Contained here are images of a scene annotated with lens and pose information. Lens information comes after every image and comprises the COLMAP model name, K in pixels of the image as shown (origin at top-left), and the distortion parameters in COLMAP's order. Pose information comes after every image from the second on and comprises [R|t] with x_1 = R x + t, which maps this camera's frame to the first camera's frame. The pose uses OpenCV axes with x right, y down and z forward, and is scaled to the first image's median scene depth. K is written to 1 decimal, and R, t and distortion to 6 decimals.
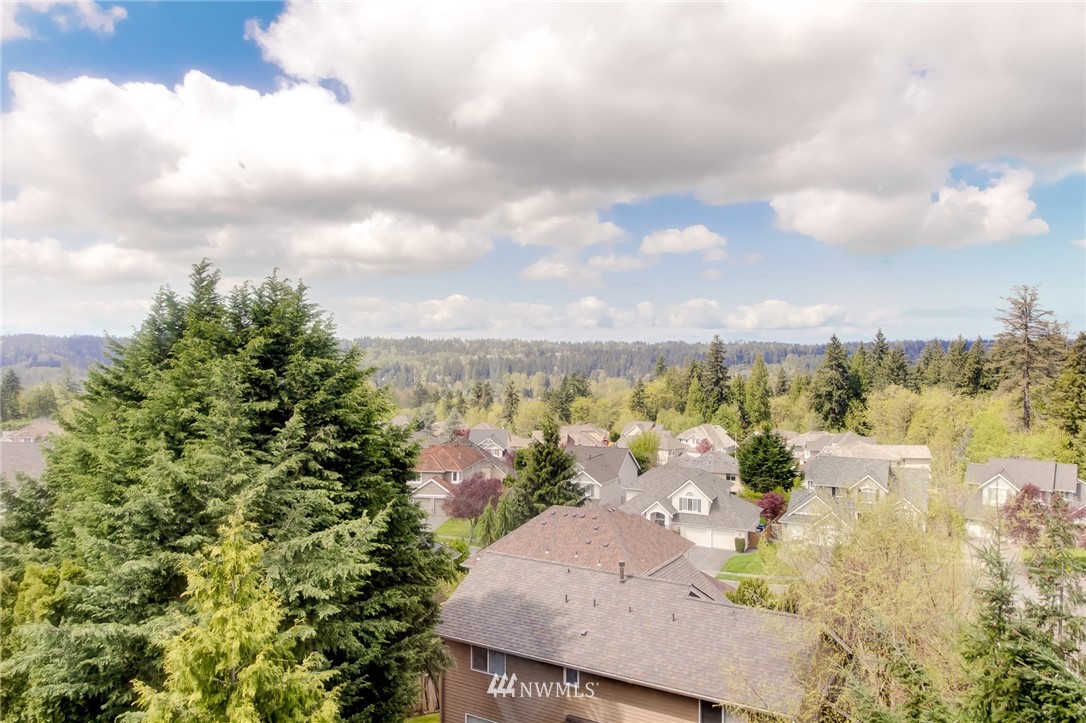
lens RADIAL K [[784.1, 0, 543.0], [0, 784.1, 361.5], [0, 0, 1]] dist [-0.000923, -0.000092]
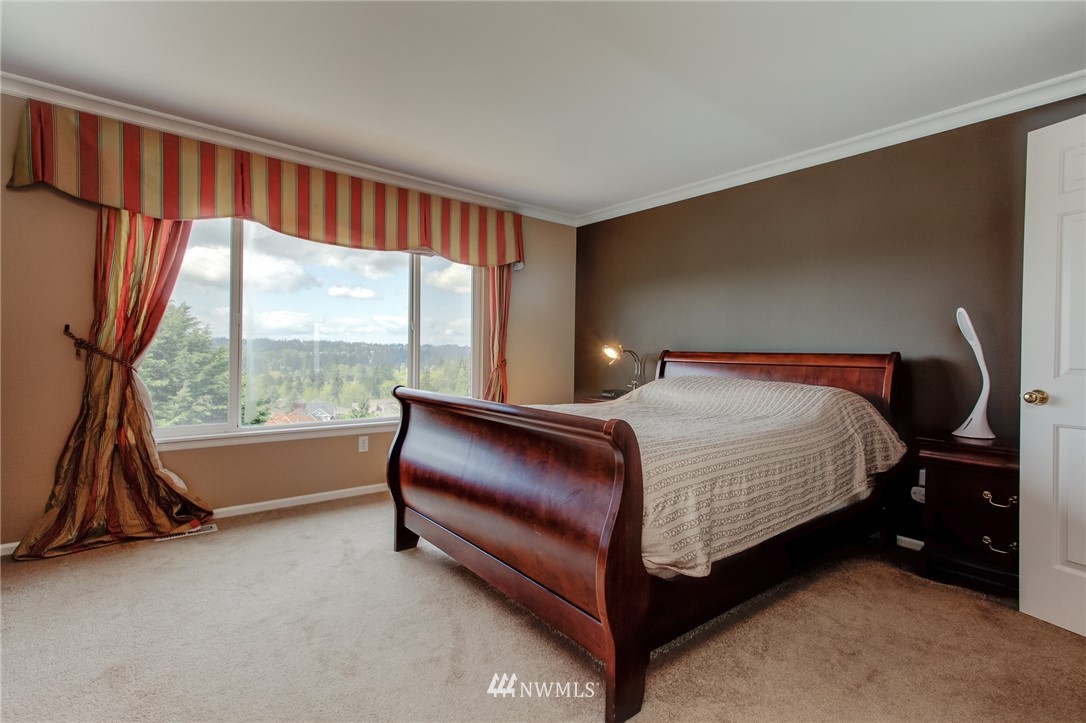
lens RADIAL K [[509.2, 0, 543.0], [0, 509.2, 361.5], [0, 0, 1]] dist [0.001712, 0.000126]
pose [[0.942257, 0.004724, 0.334858, 0.023664], [-0.007465, 0.999948, 0.006900, 0.000793], [-0.334808, -0.009002, 0.942243, -0.196429]]
